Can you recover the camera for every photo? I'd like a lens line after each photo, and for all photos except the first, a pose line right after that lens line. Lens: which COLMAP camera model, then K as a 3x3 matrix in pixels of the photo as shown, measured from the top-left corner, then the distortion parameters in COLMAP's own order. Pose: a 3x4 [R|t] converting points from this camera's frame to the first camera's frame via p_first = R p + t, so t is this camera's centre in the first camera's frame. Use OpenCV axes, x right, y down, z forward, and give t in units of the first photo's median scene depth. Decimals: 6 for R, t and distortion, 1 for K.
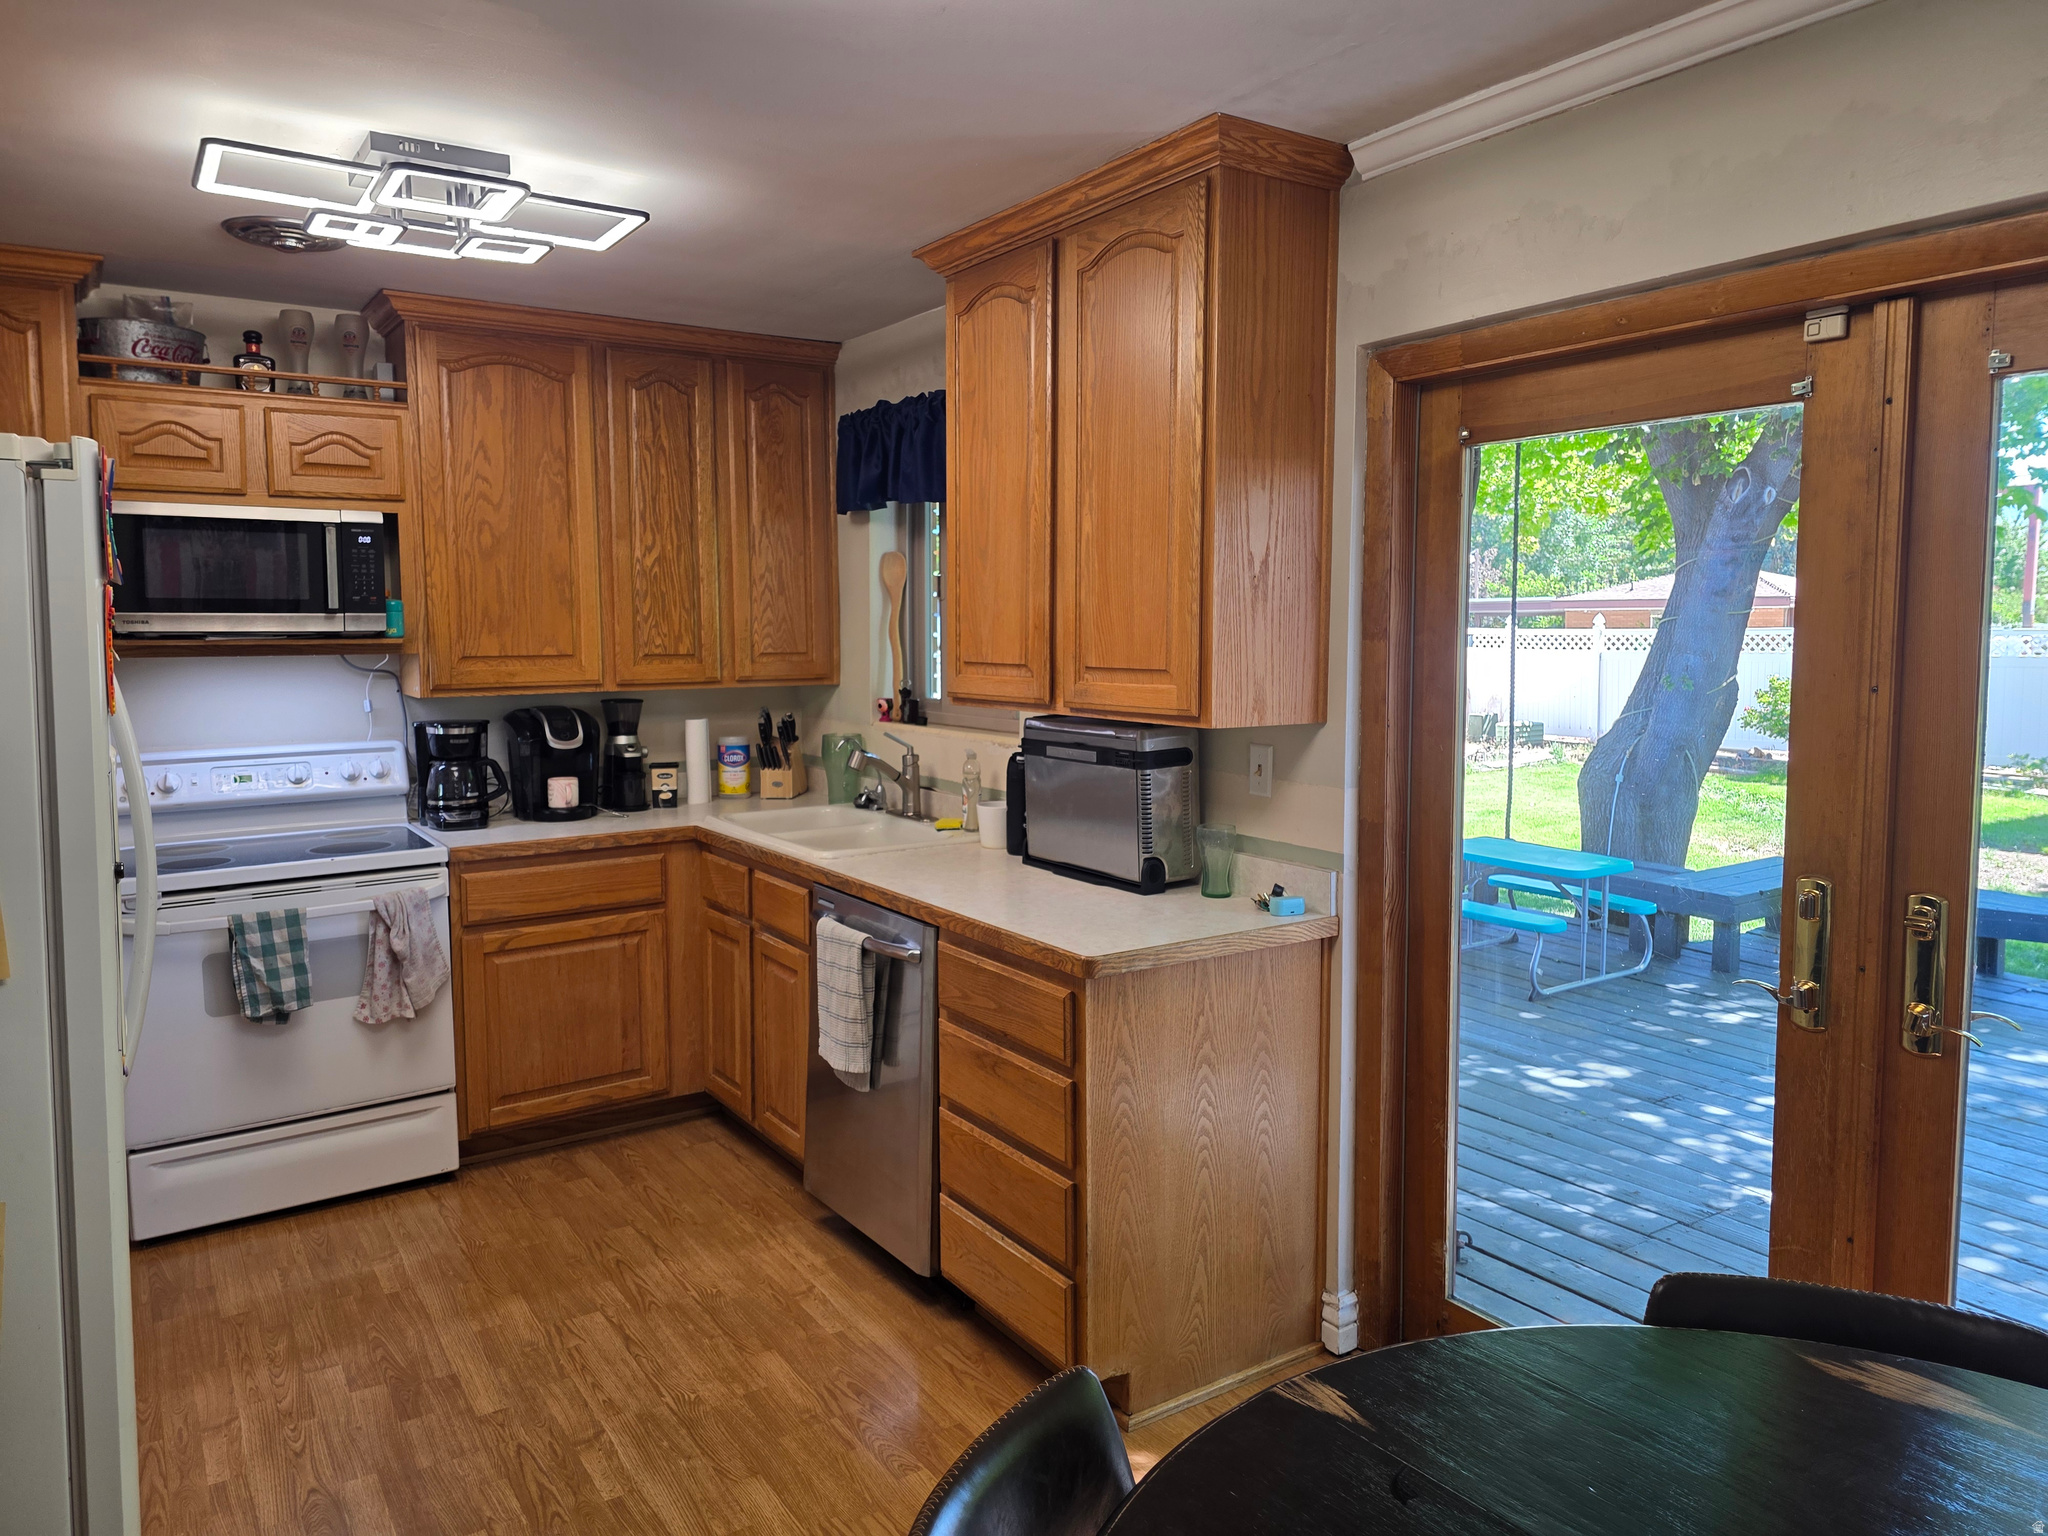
lens RADIAL K [[1382.6, 0, 1019.0], [0, 1382.6, 738.6], [0, 0, 1]] dist [0.055700, -0.048494]
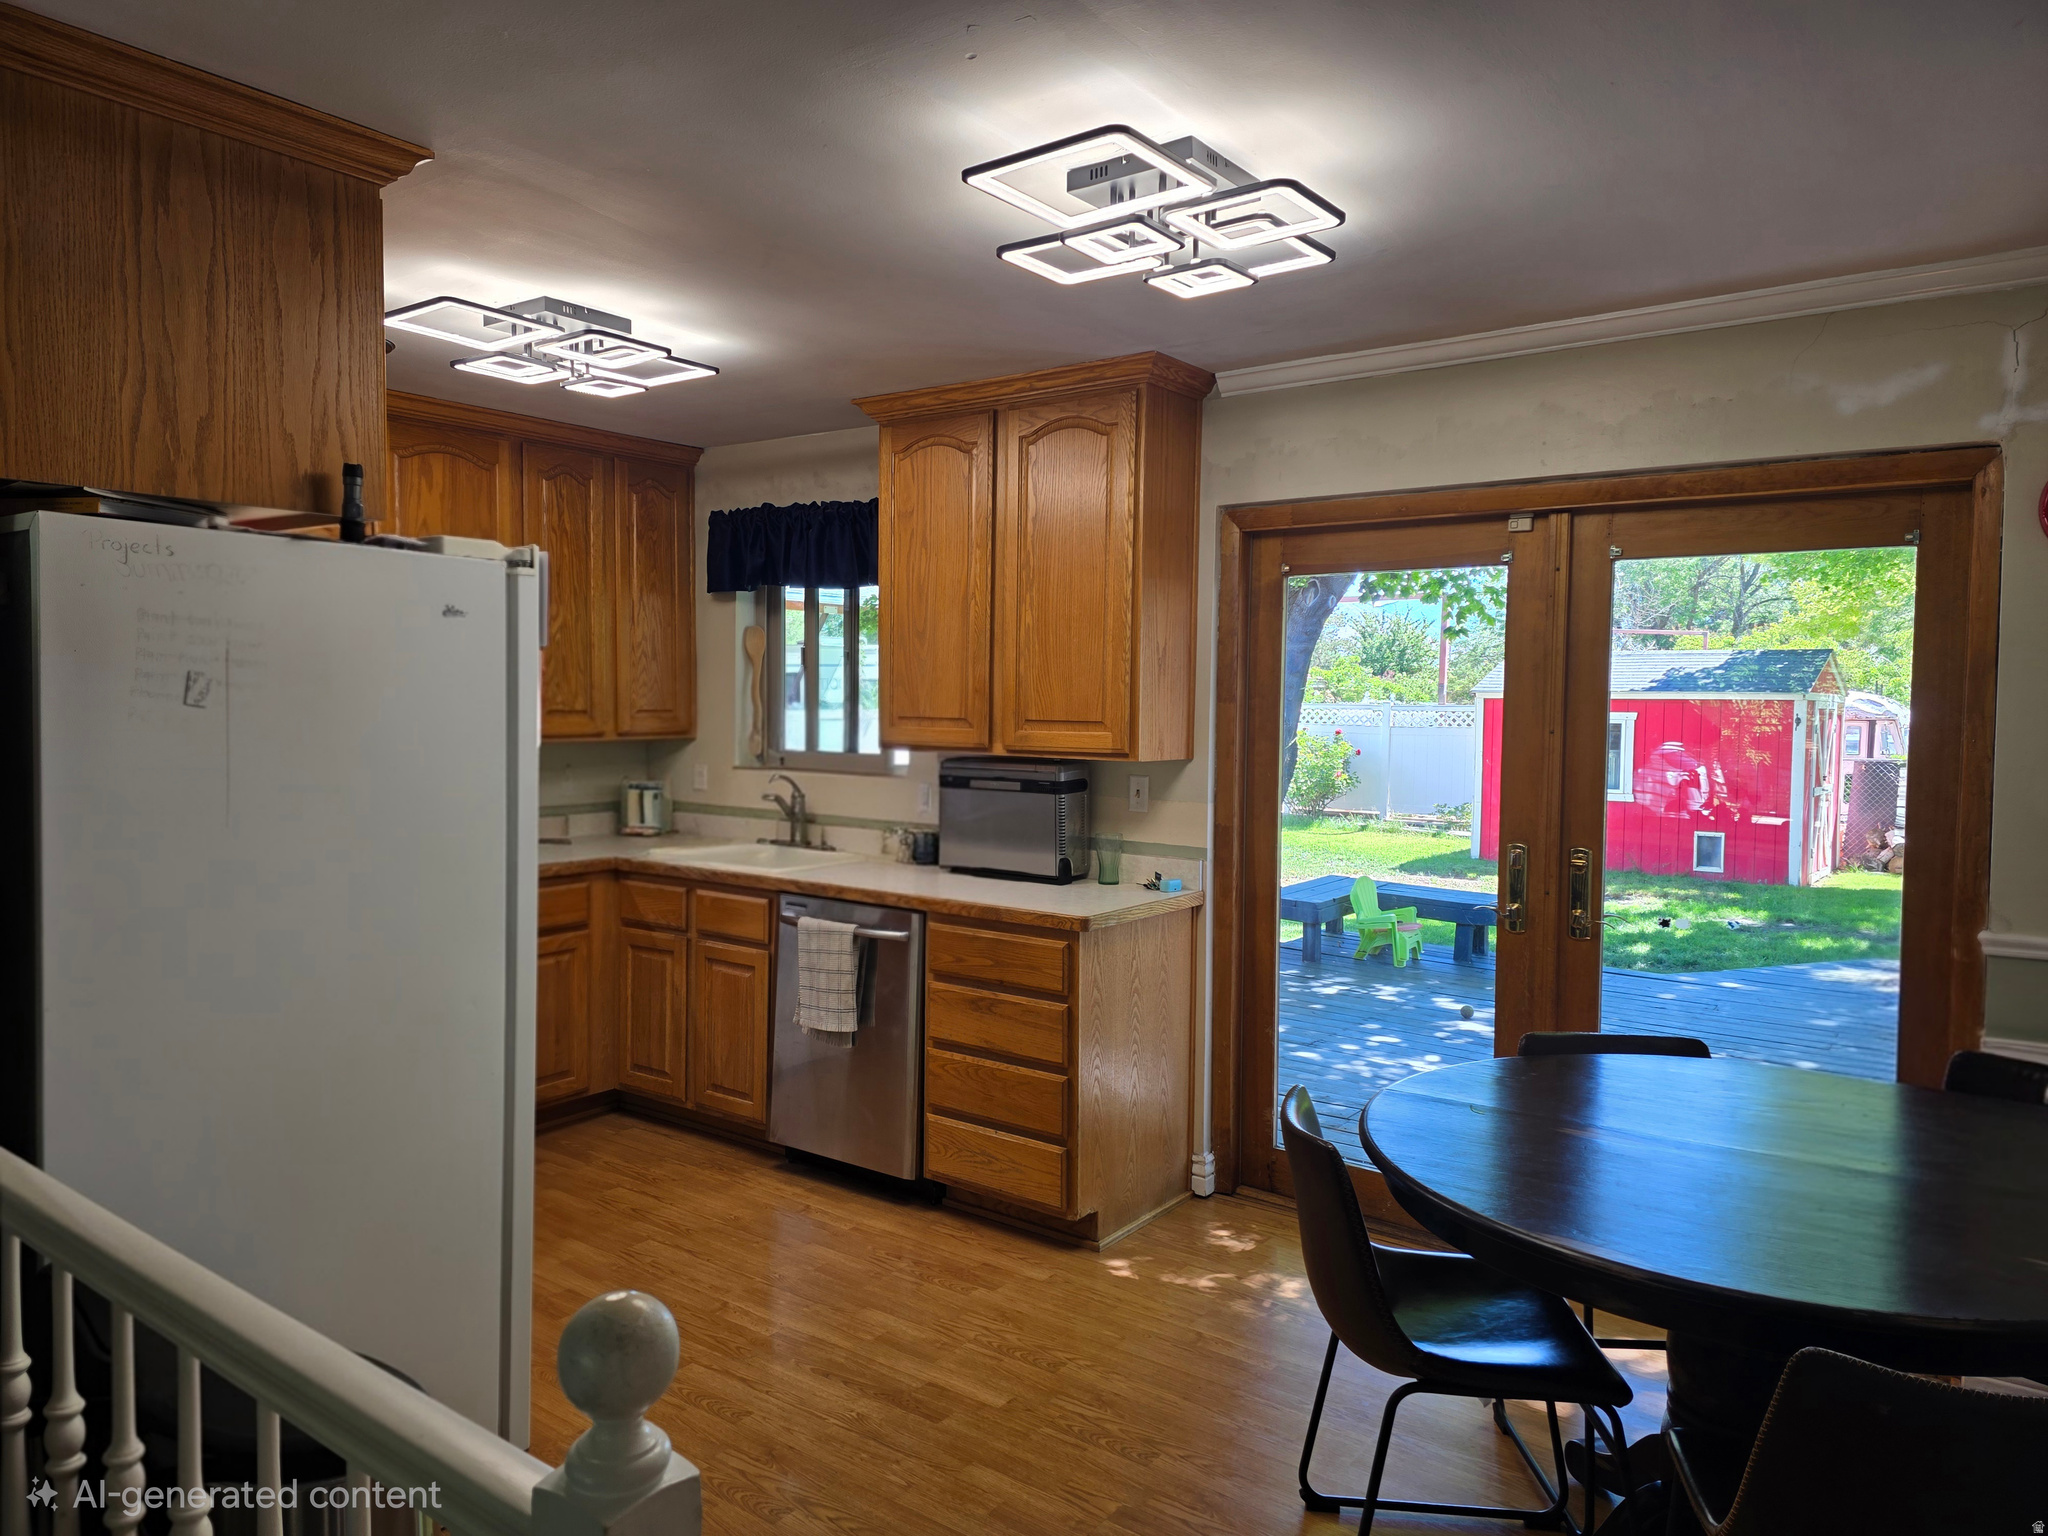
lens RADIAL K [[1351.8, 0, 1024.0], [0, 1351.8, 768.0], [0, 0, 1]] dist [0.079507, -0.000633]
pose [[0.942840, -0.005761, 0.333197, -0.401903], [0.014675, 0.999598, -0.024244, 0.028655], [-0.332923, 0.027747, 0.942546, -0.270505]]
